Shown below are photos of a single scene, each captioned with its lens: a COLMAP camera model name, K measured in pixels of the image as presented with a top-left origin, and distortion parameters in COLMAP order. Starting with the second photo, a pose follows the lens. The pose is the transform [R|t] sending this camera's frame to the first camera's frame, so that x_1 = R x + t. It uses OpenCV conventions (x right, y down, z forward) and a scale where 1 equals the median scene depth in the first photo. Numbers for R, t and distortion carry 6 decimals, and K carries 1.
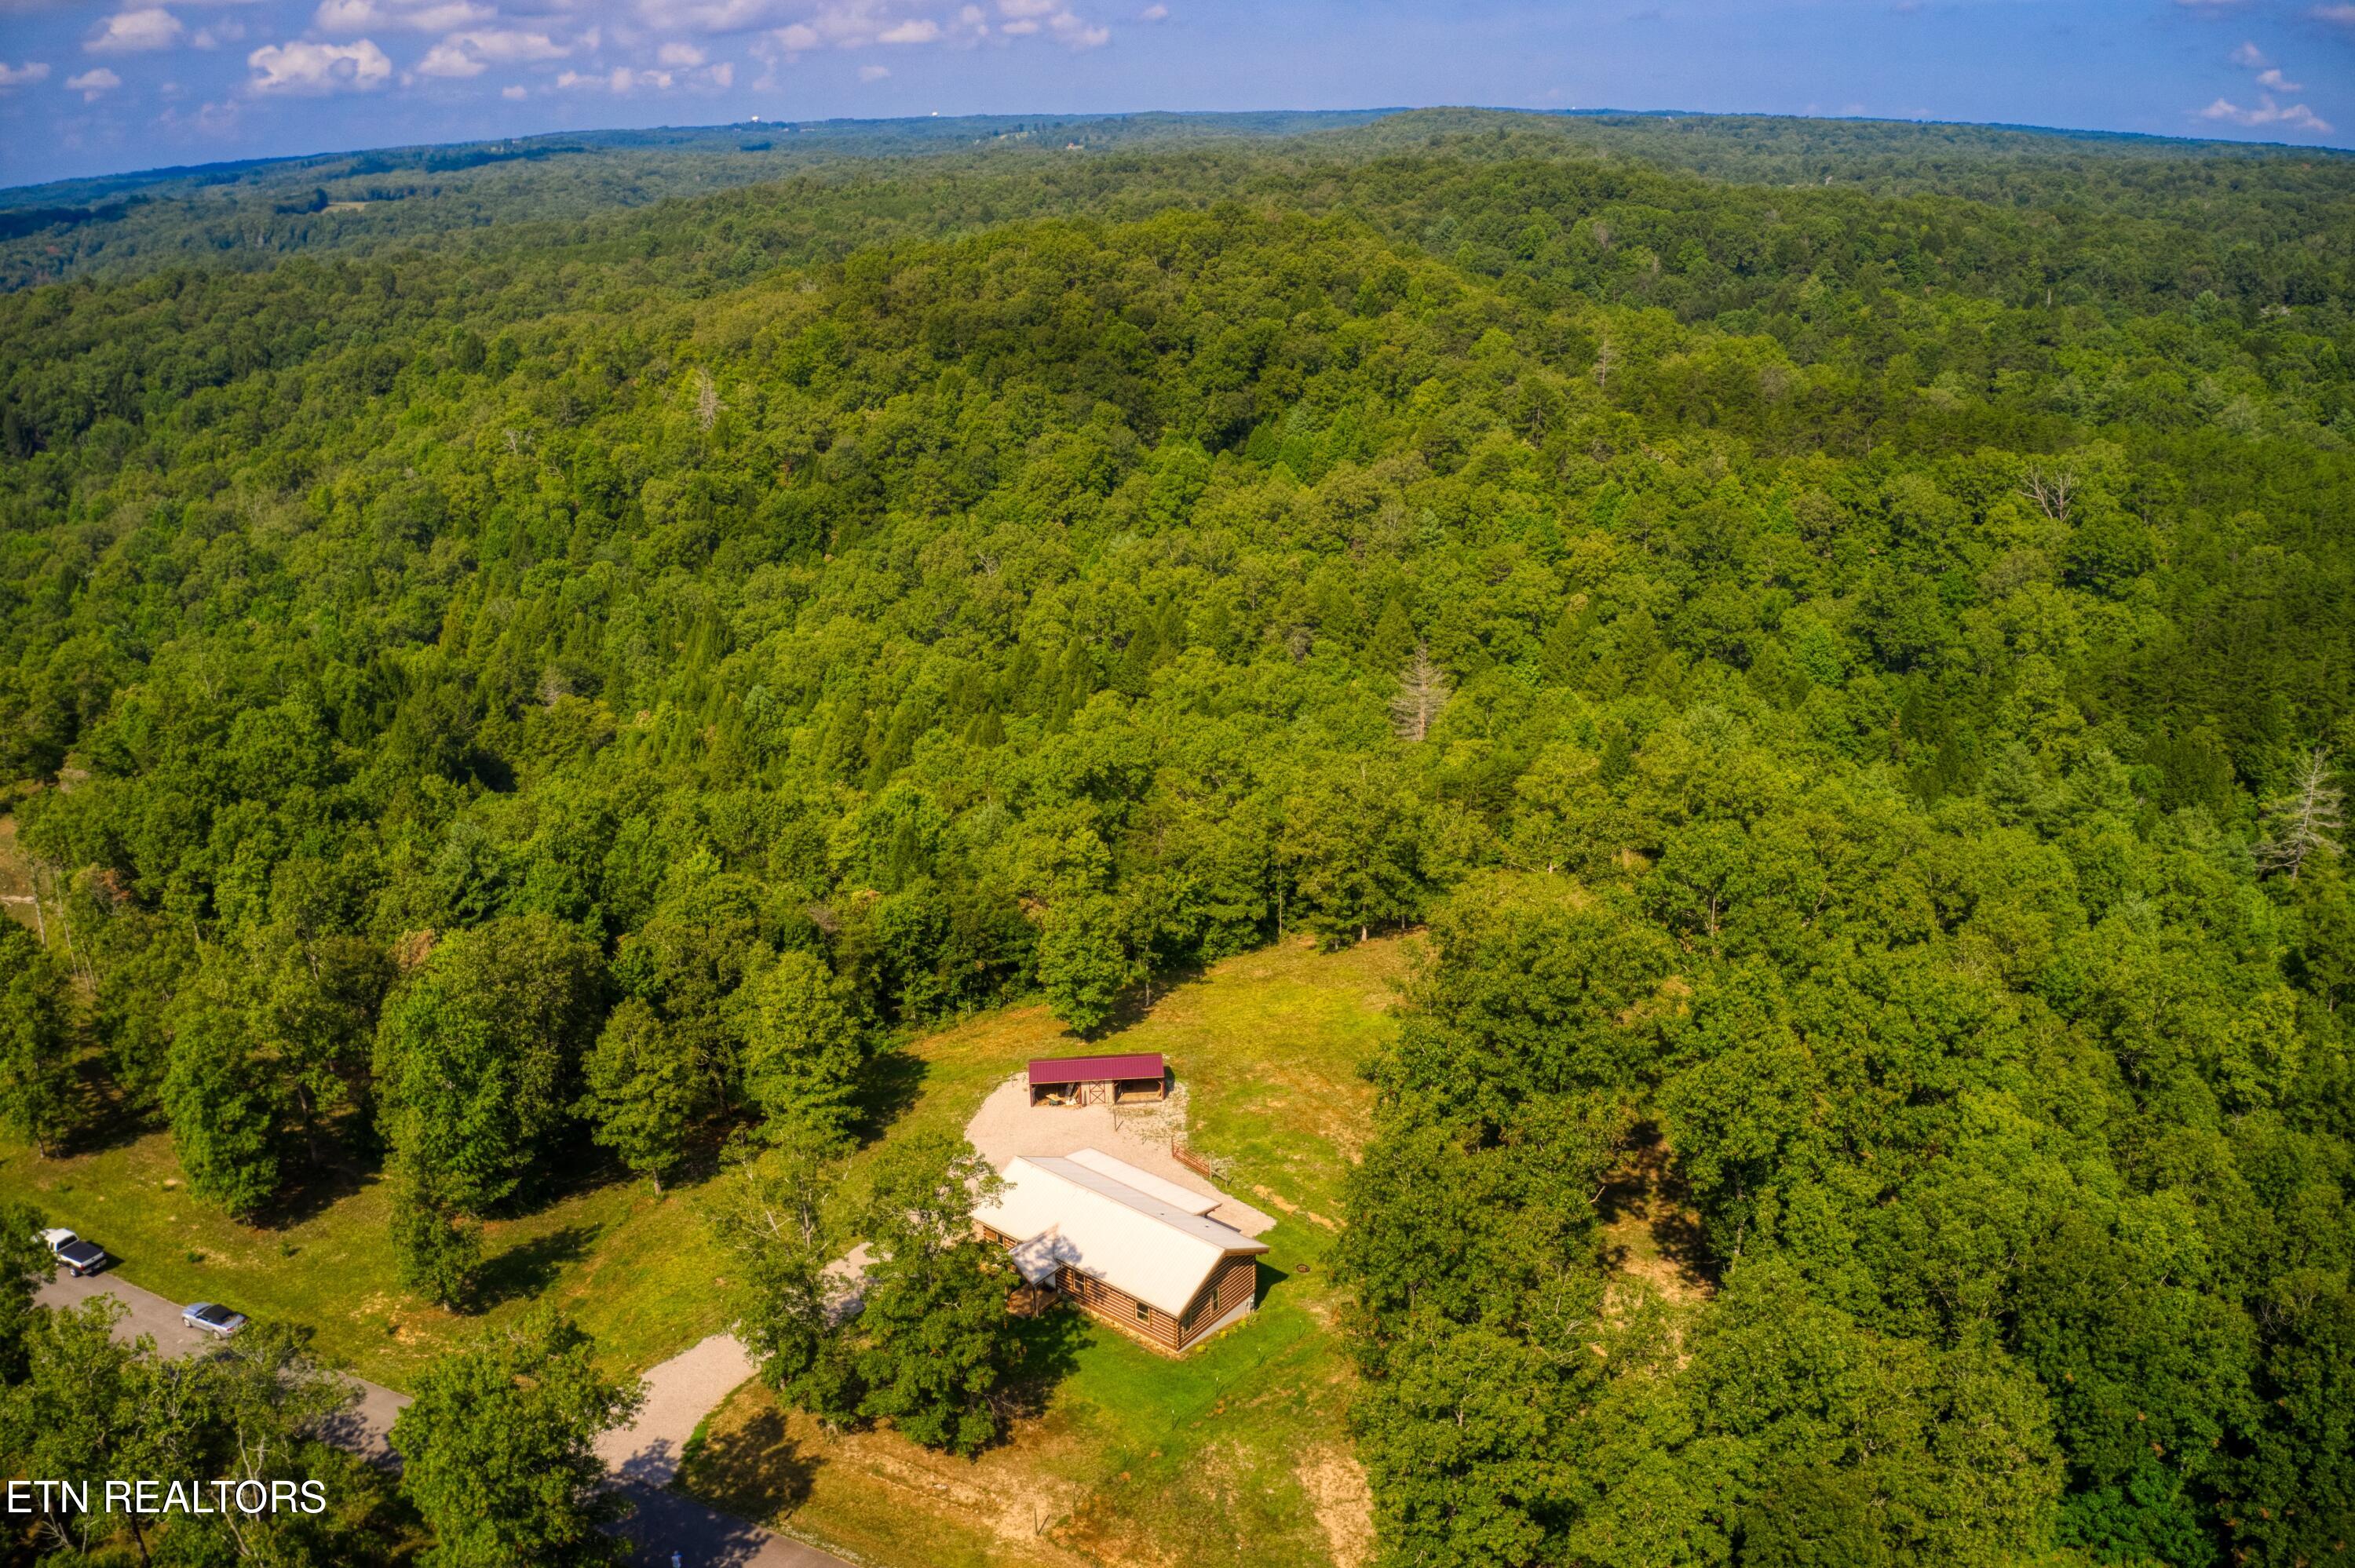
lens RADIAL K [[1860.7, 0, 1188.7], [0, 1860.7, 774.7], [0, 0, 1]] dist [-0.195165, 0.026657]
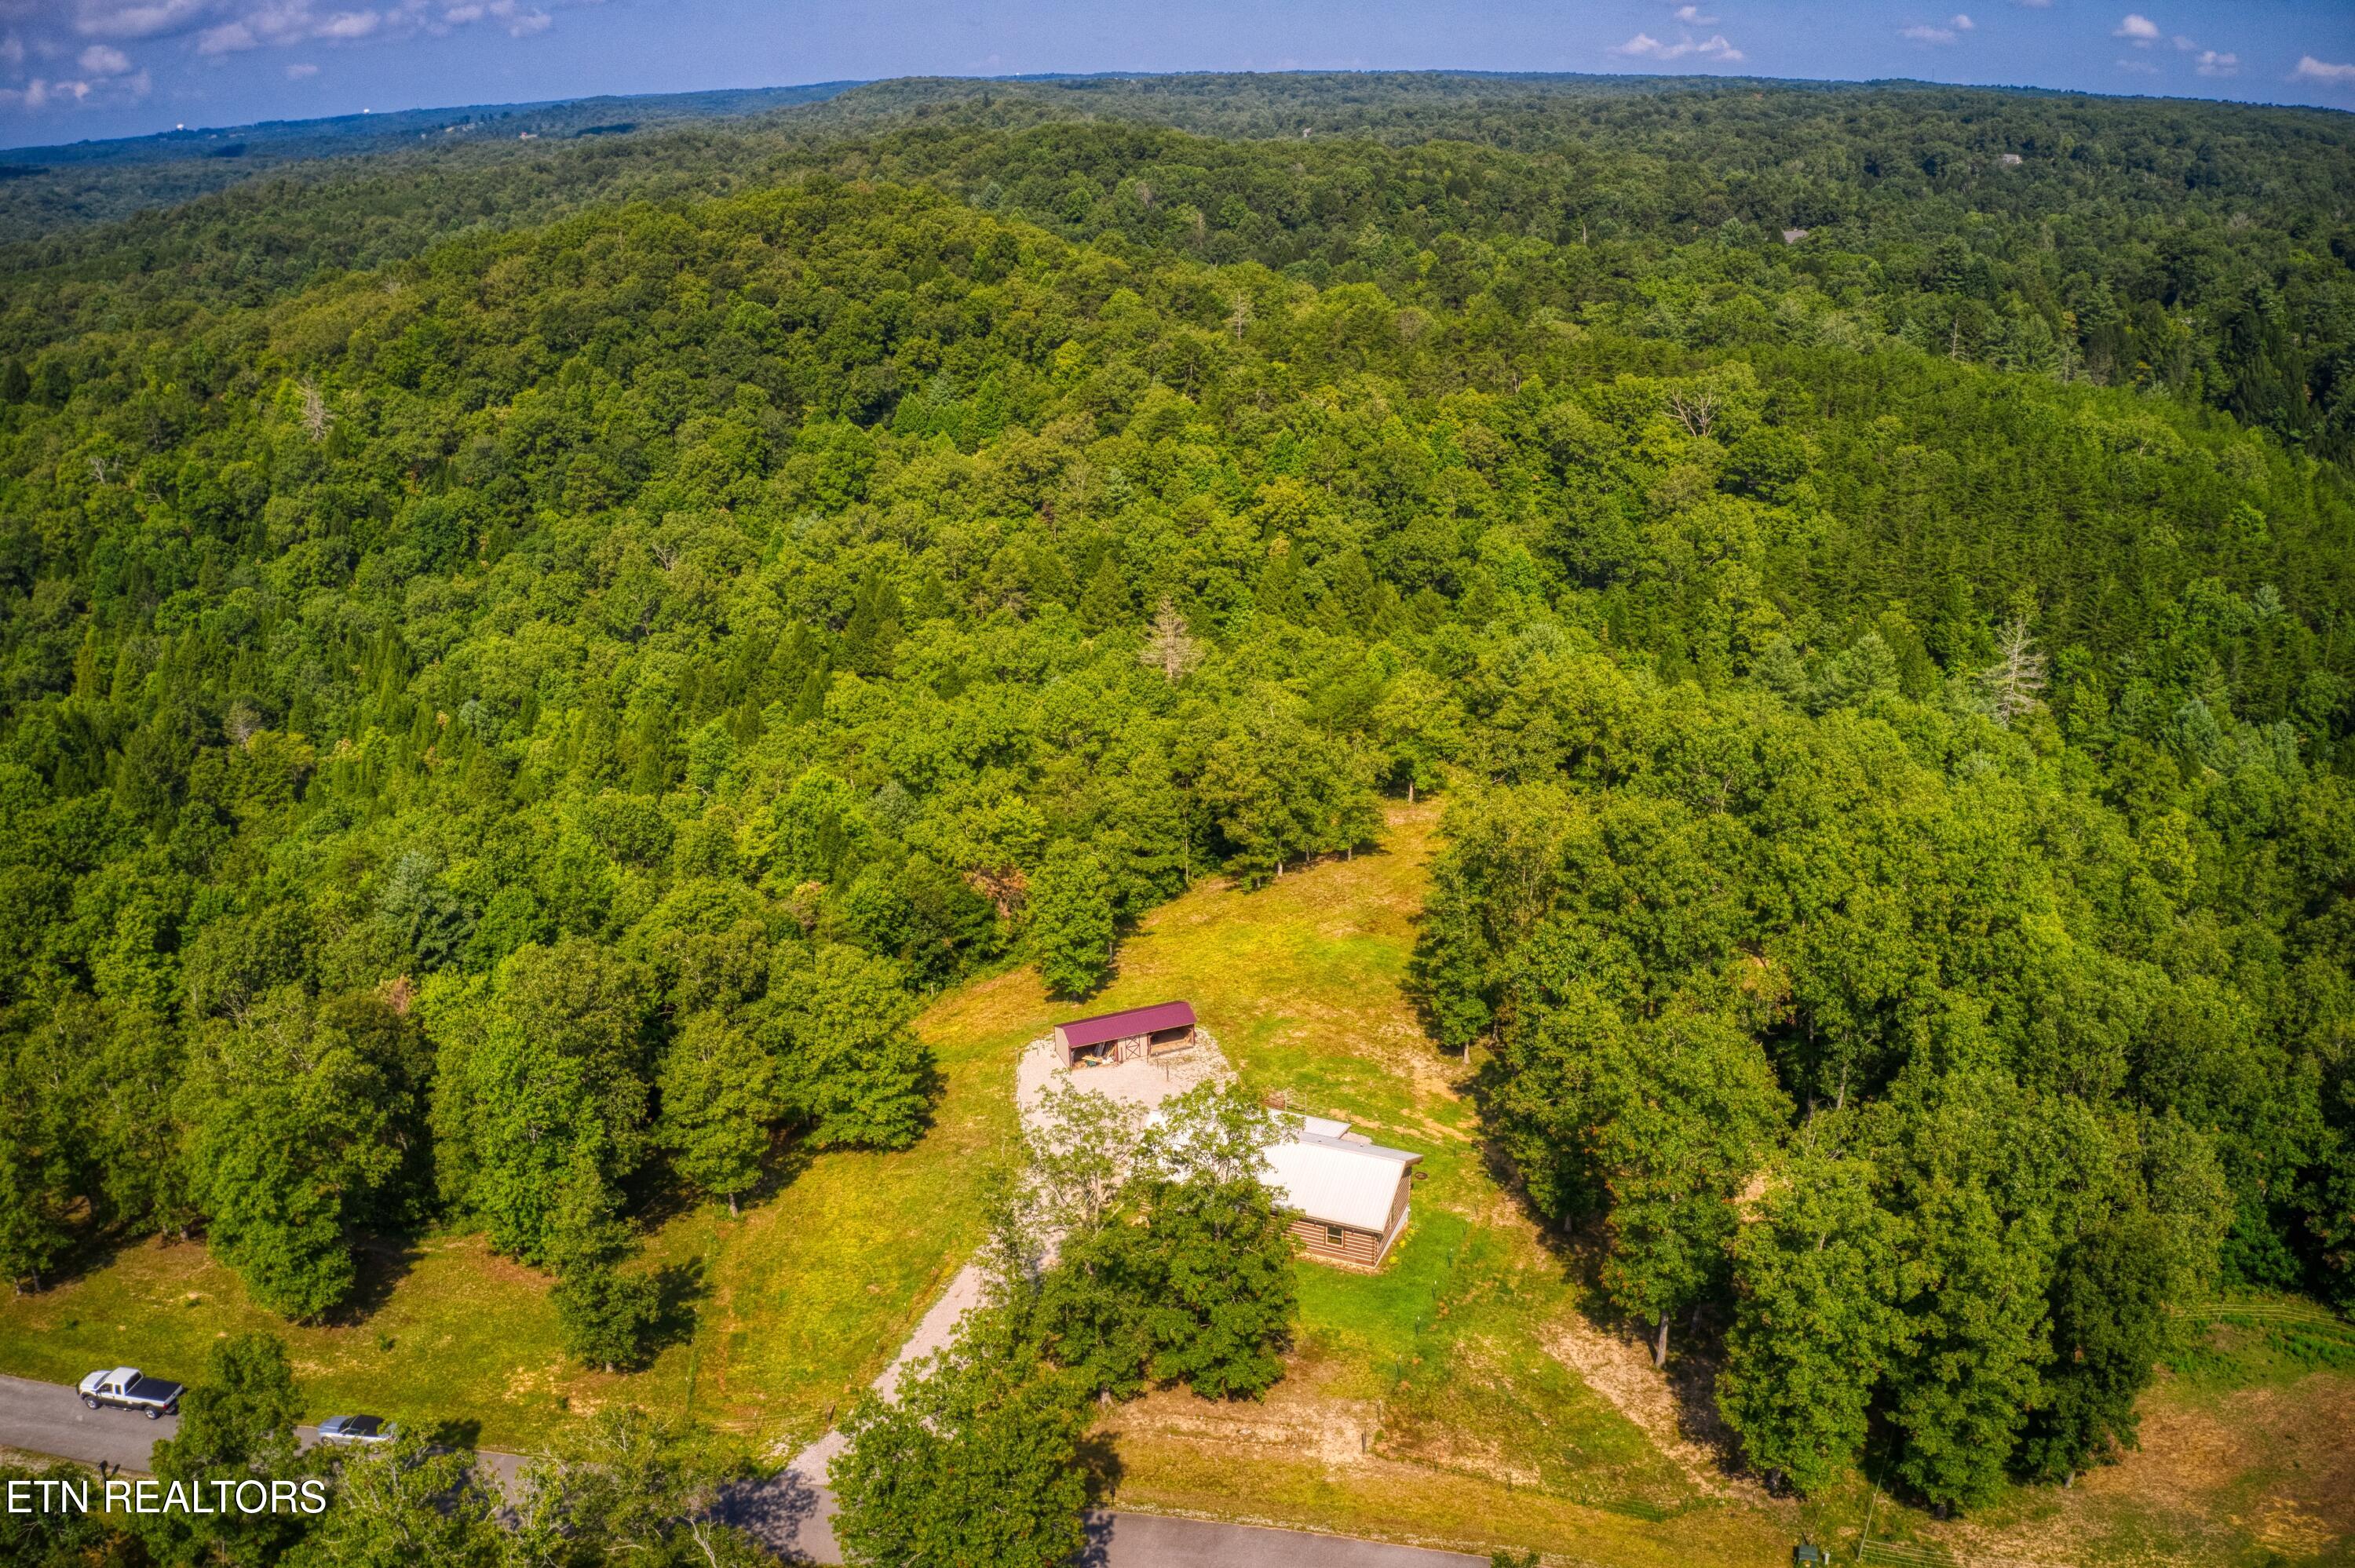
lens RADIAL K [[1860.7, 0, 1184.6], [0, 1860.7, 775.3], [0, 0, 1]] dist [-0.195165, 0.026657]
pose [[0.957752, -0.102914, 0.268550, -0.138970], [0.098796, 0.994690, 0.028842, -0.000936], [-0.270092, -0.001092, 0.962834, 0.010616]]
